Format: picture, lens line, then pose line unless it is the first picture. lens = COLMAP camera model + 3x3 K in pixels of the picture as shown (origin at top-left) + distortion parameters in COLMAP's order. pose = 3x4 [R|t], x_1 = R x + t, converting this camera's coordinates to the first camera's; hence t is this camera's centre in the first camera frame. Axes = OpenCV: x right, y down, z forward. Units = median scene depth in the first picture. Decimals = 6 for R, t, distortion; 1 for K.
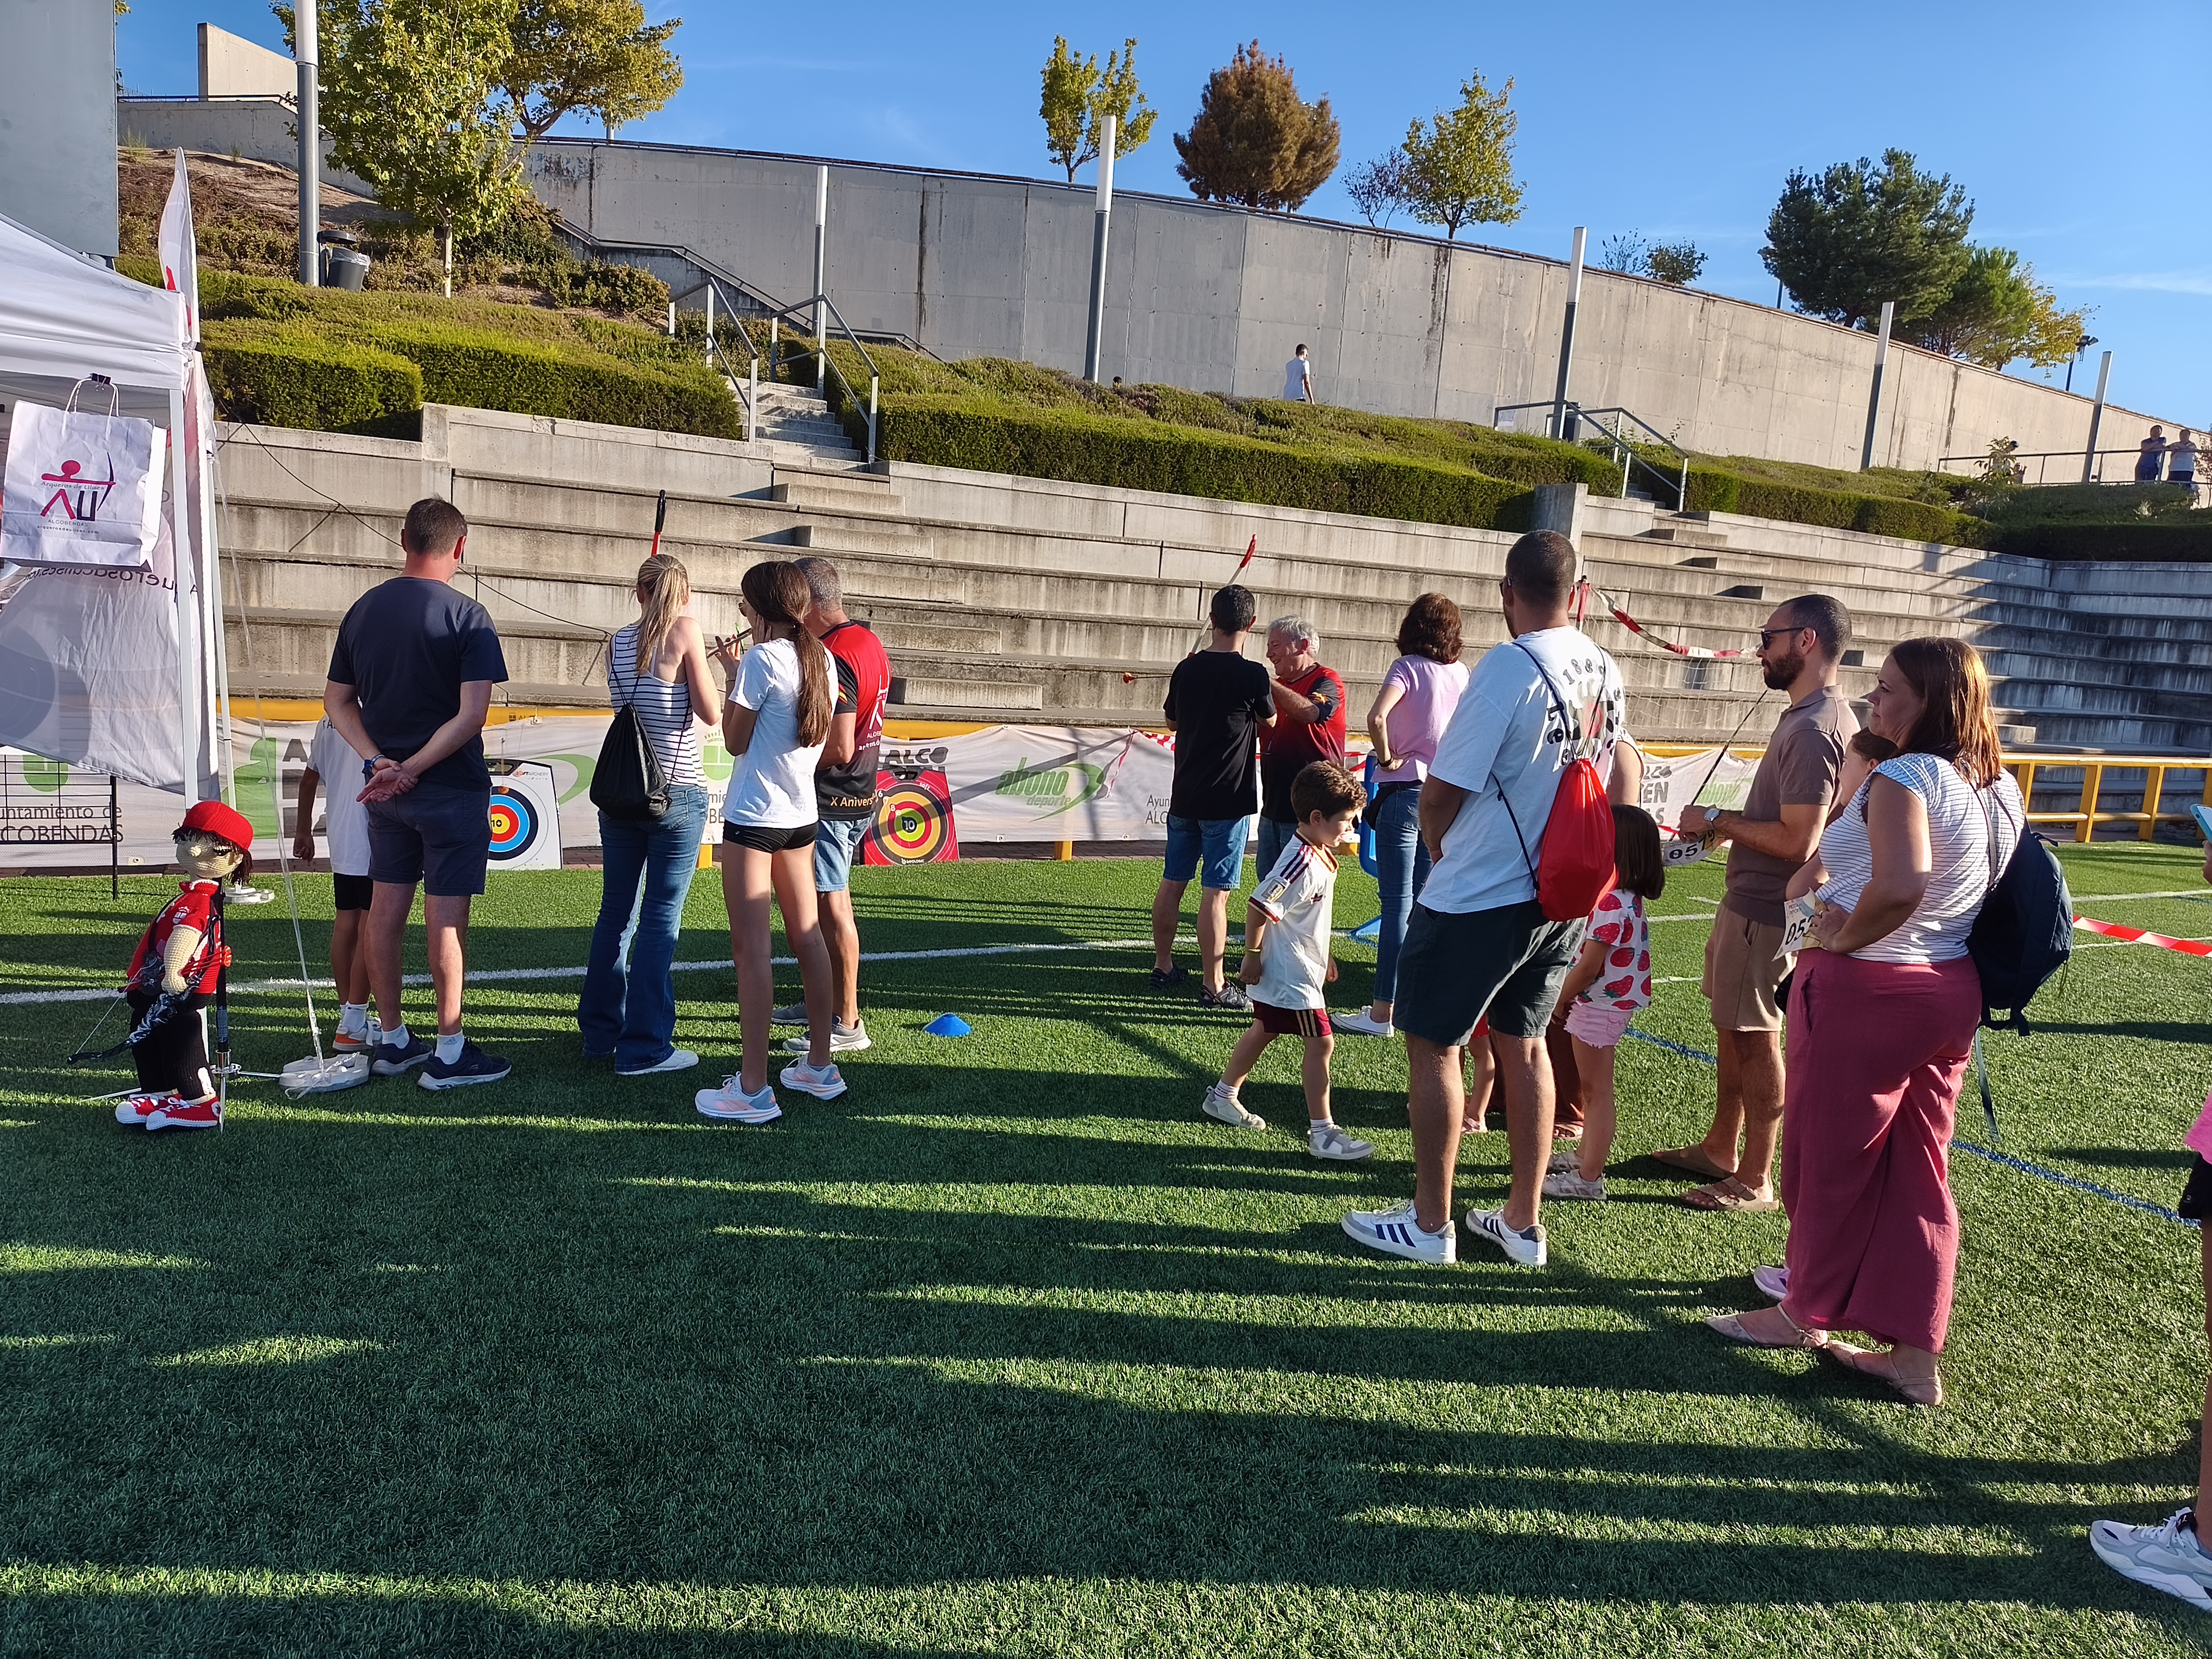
lens RADIAL K [[1512.0, 0, 1078.1], [0, 1512.0, 847.8], [0, 0, 1]] dist [0.058899, -0.103628]
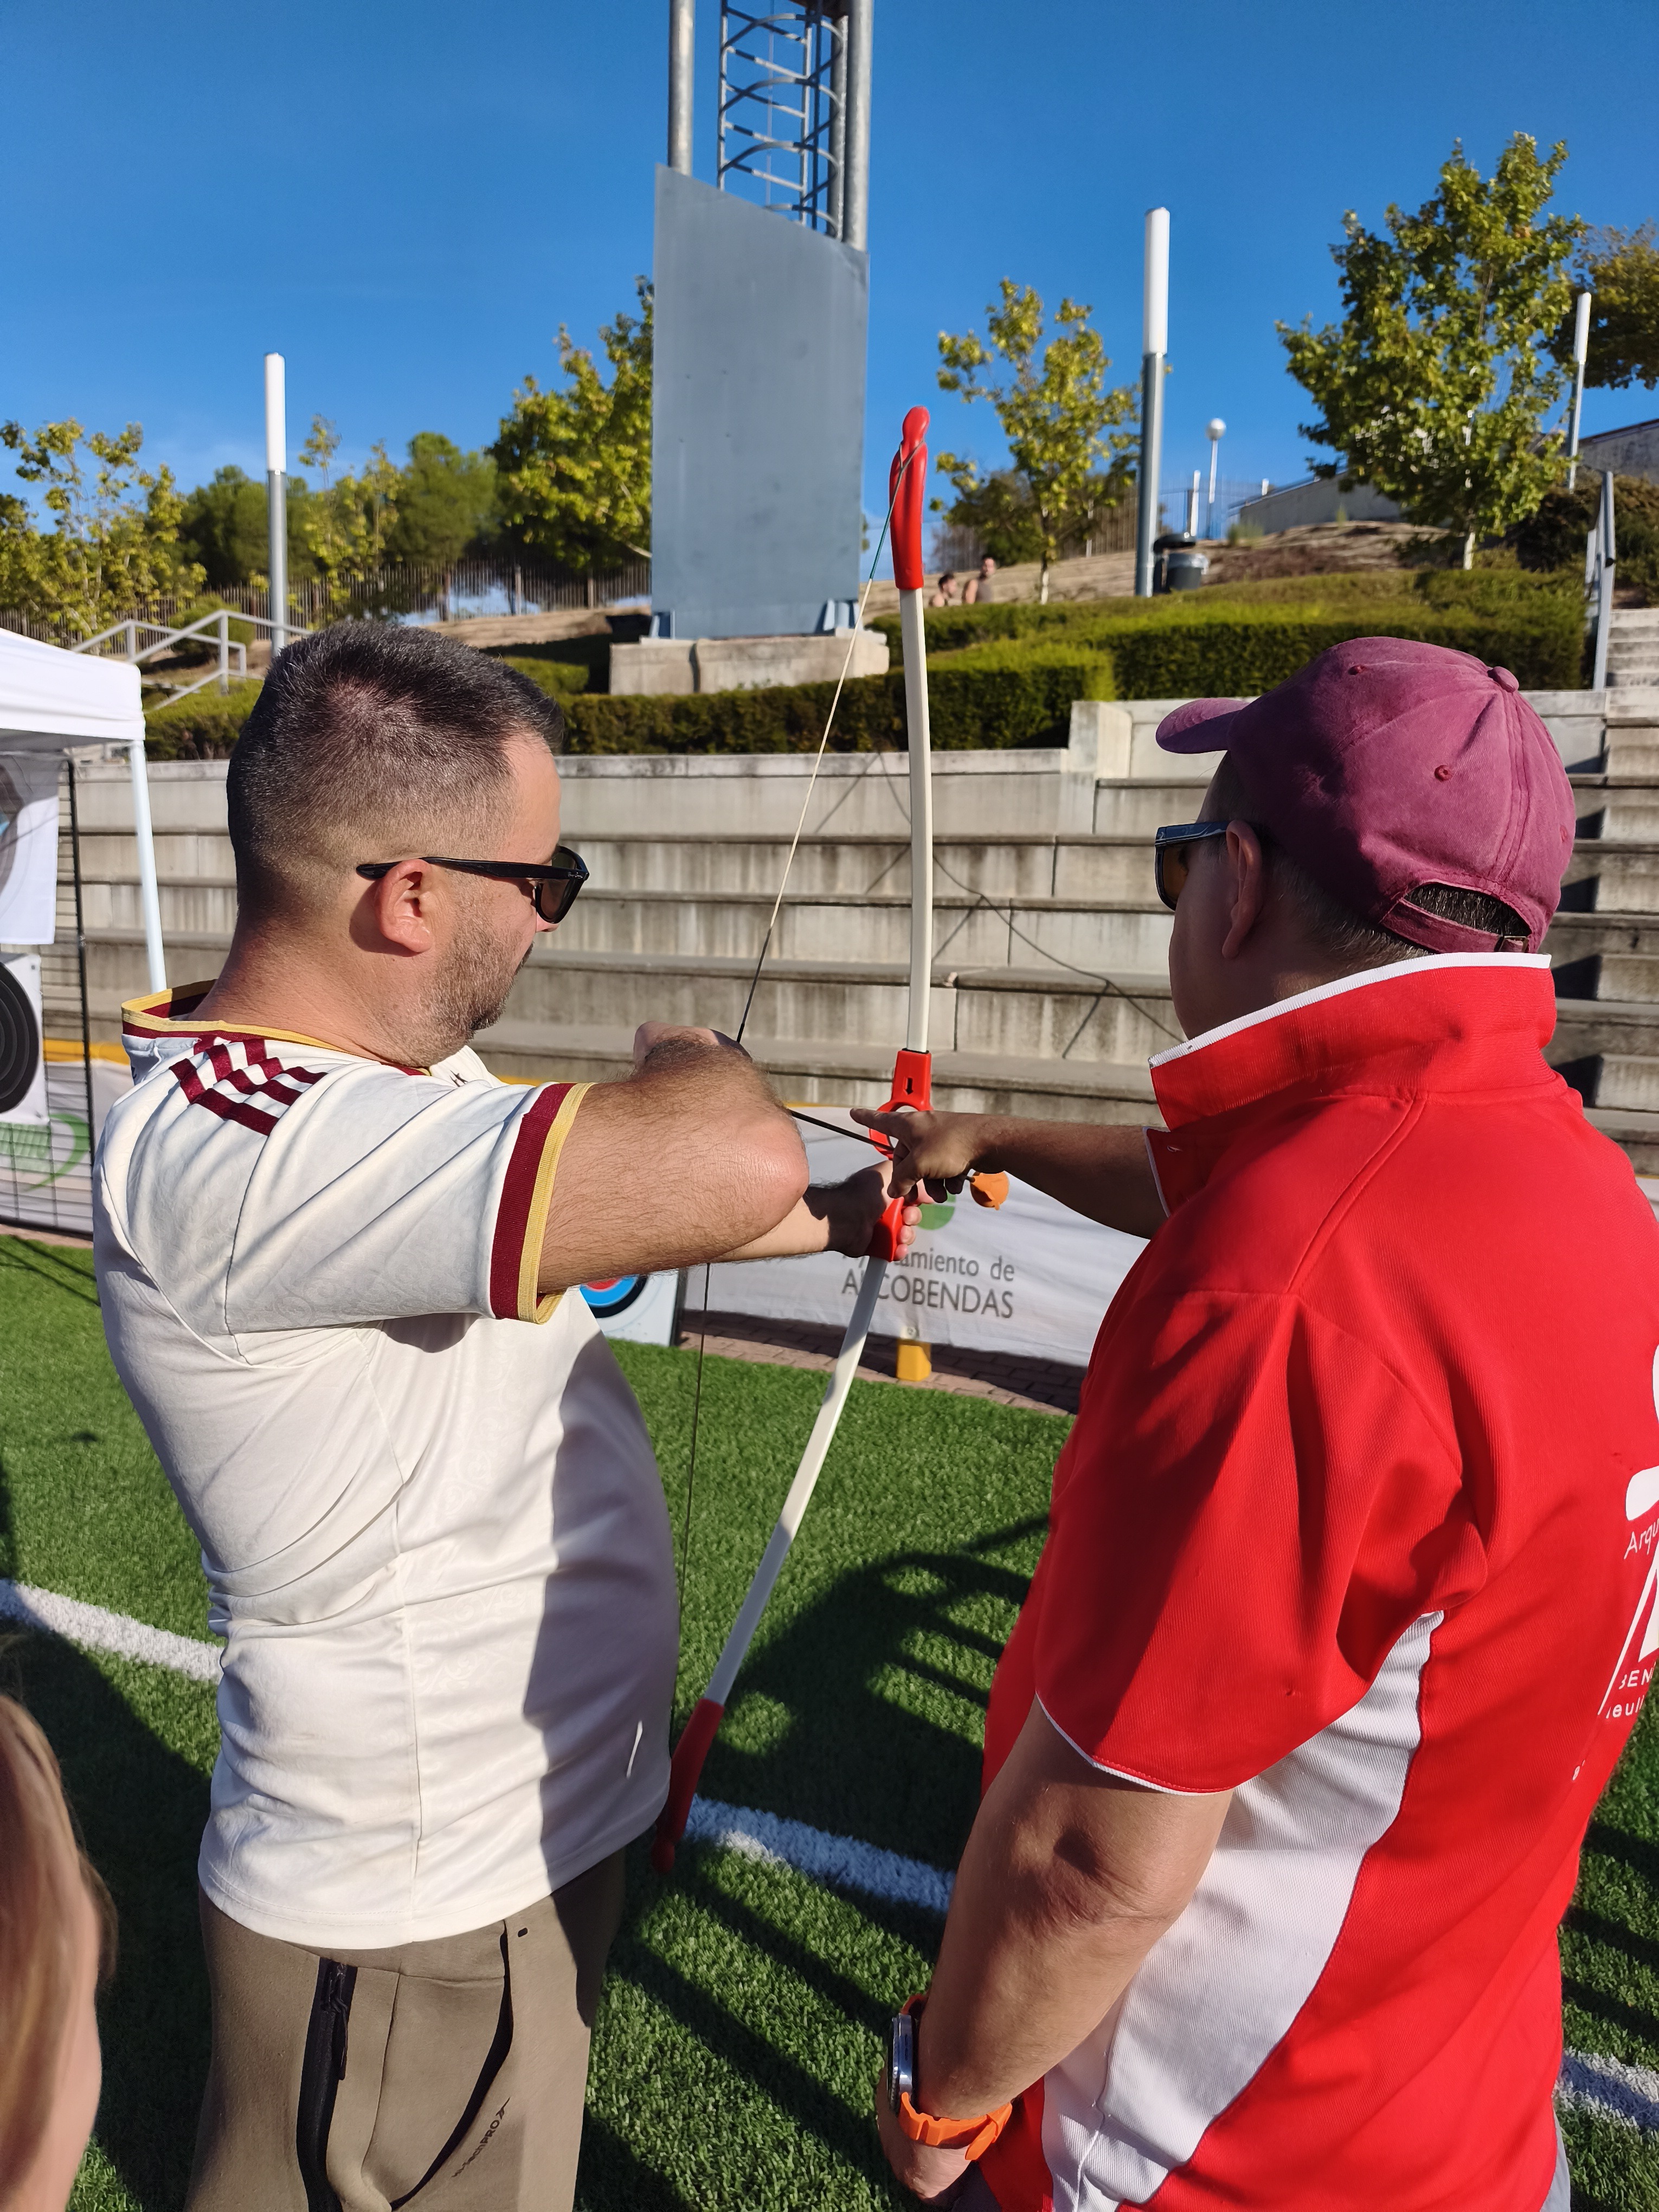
lens RADIAL K [[1552.9, 0, 829.5], [0, 1552.9, 1106.0], [0, 0, 1]] dist [0.007063, -0.031729]
pose [[0.614202, 0.046085, -0.787802, 0.083842], [-0.106093, 0.994053, -0.024565, -0.031526], [0.781985, 0.098668, 0.615438, 0.268418]]
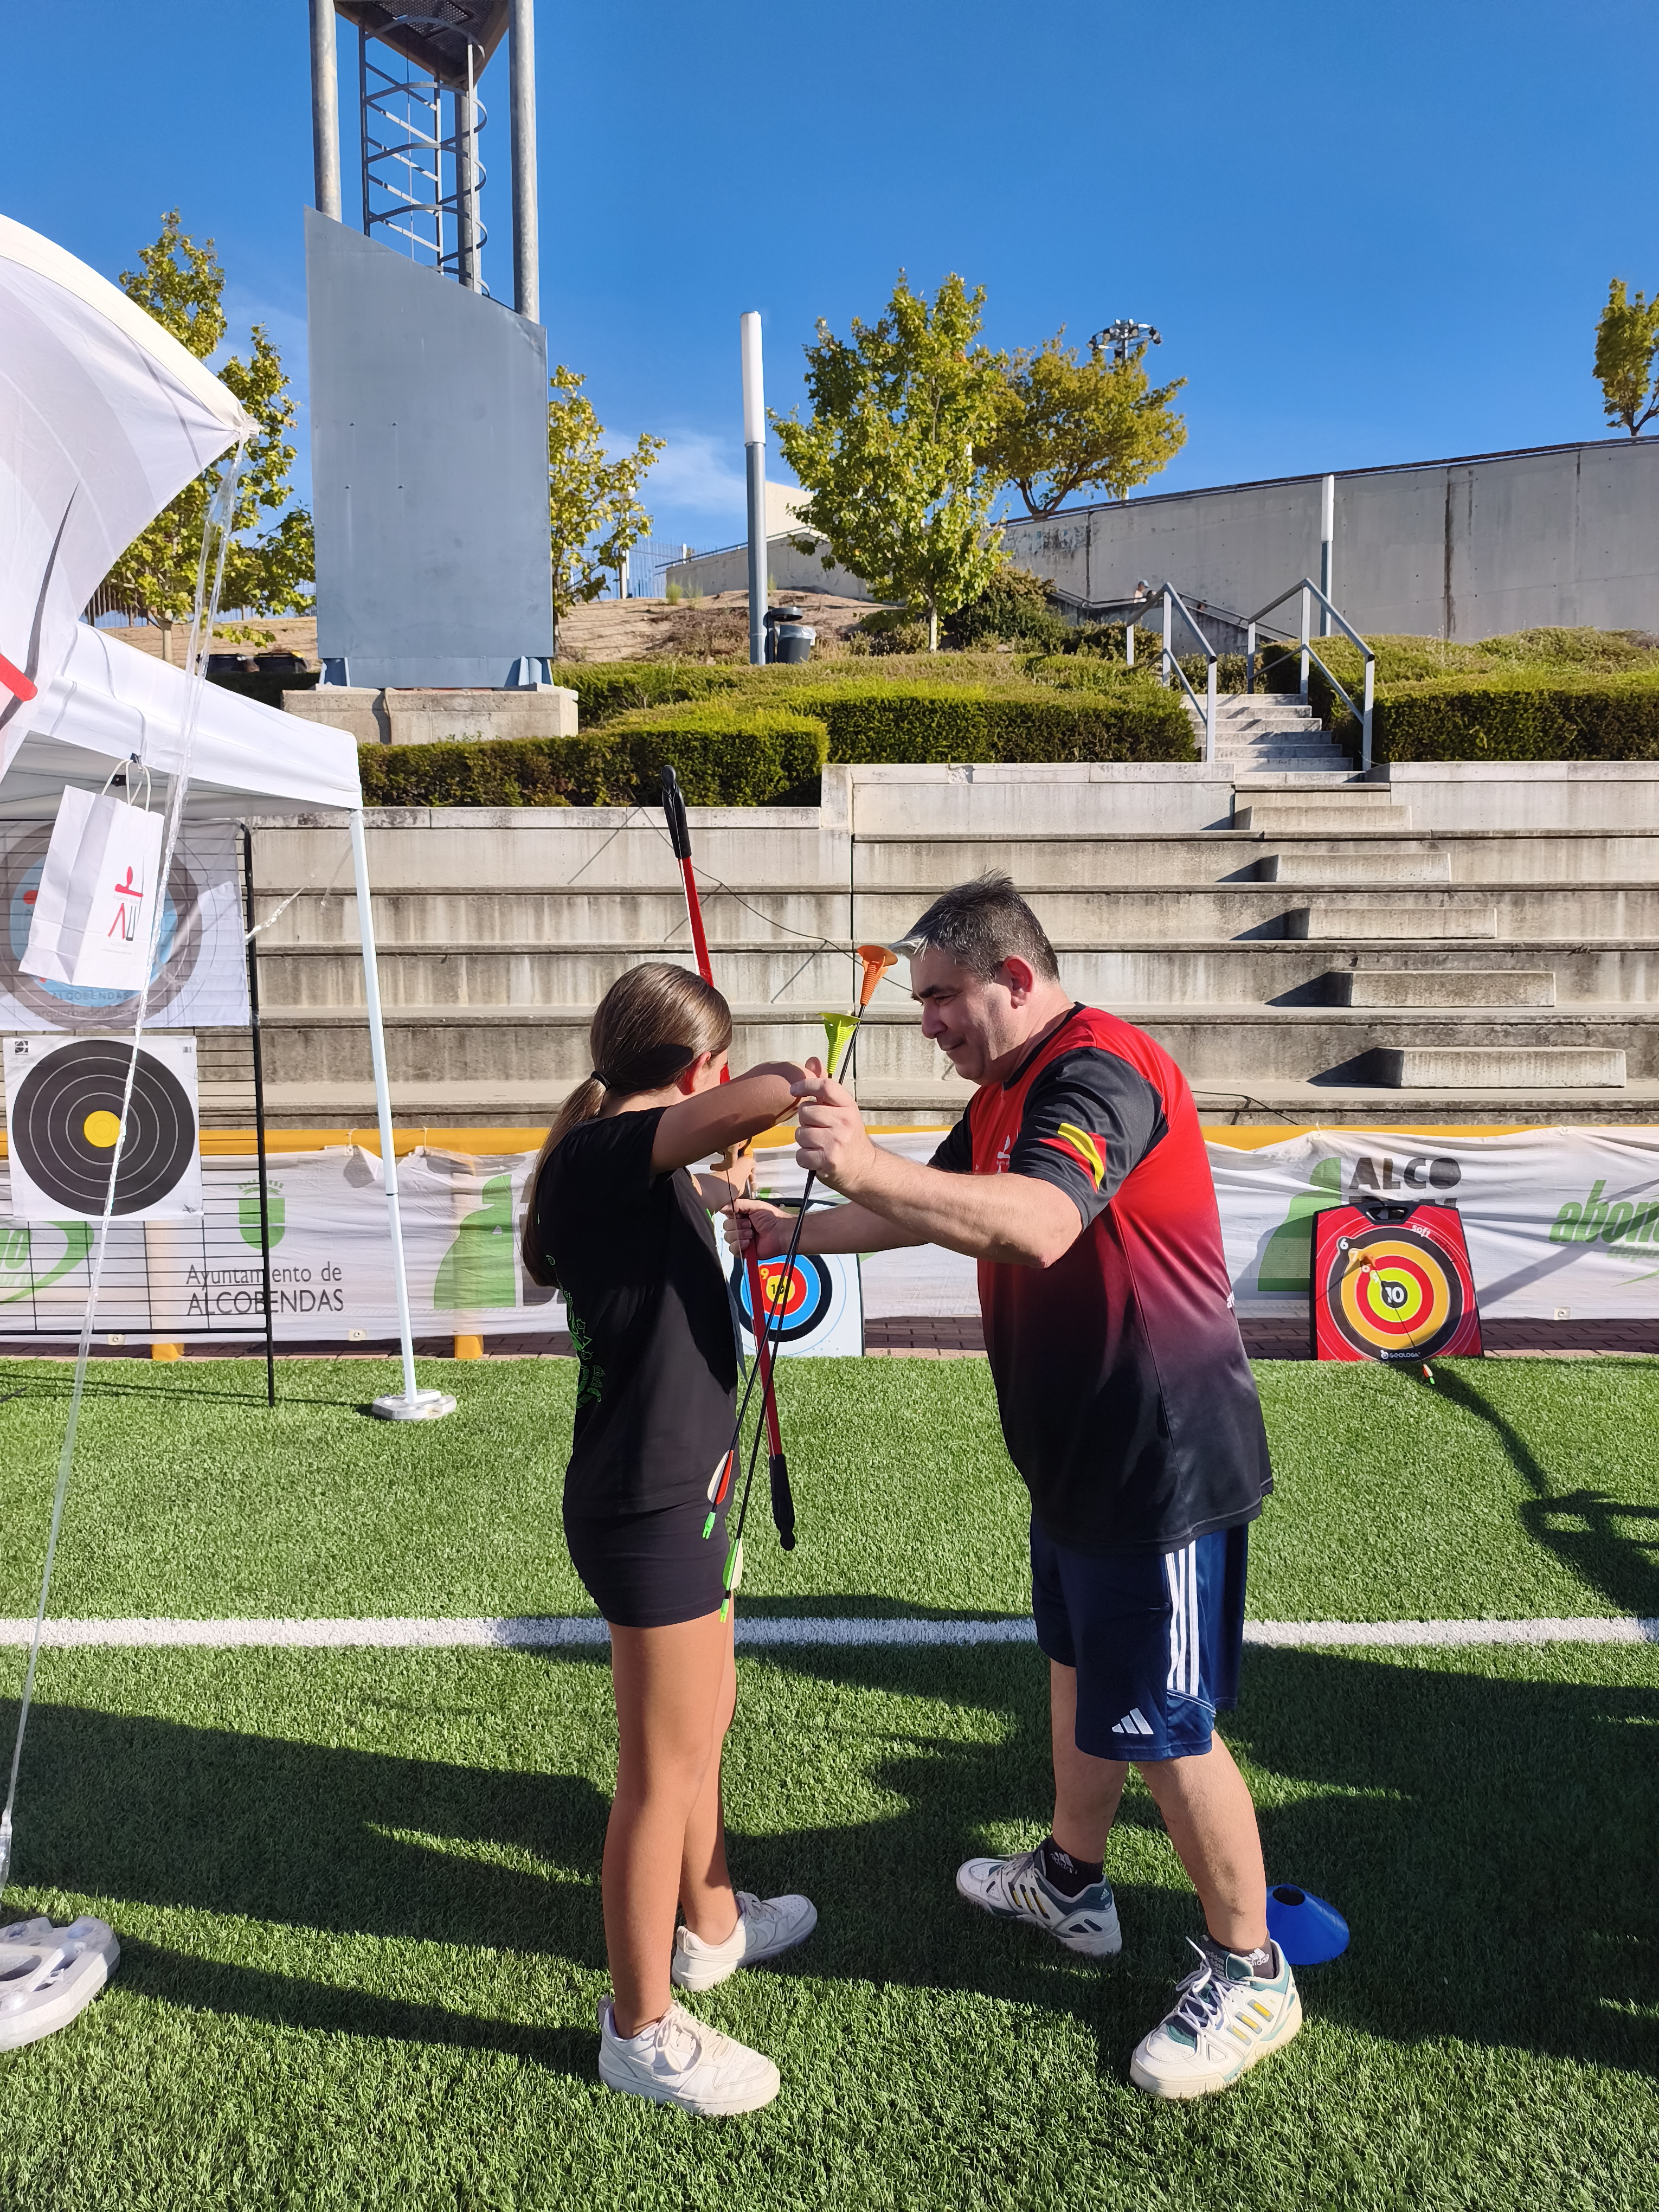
lens RADIAL K [[1514.4, 0, 852.4], [0, 1514.4, 1098.0], [0, 0, 1]] dist [0.086054, -0.194671]
pose [[0.882891, -0.029392, -0.468658, -0.005711], [-0.005315, 0.997350, -0.072561, -0.022198], [0.469549, 0.066555, 0.880394, 0.156082]]
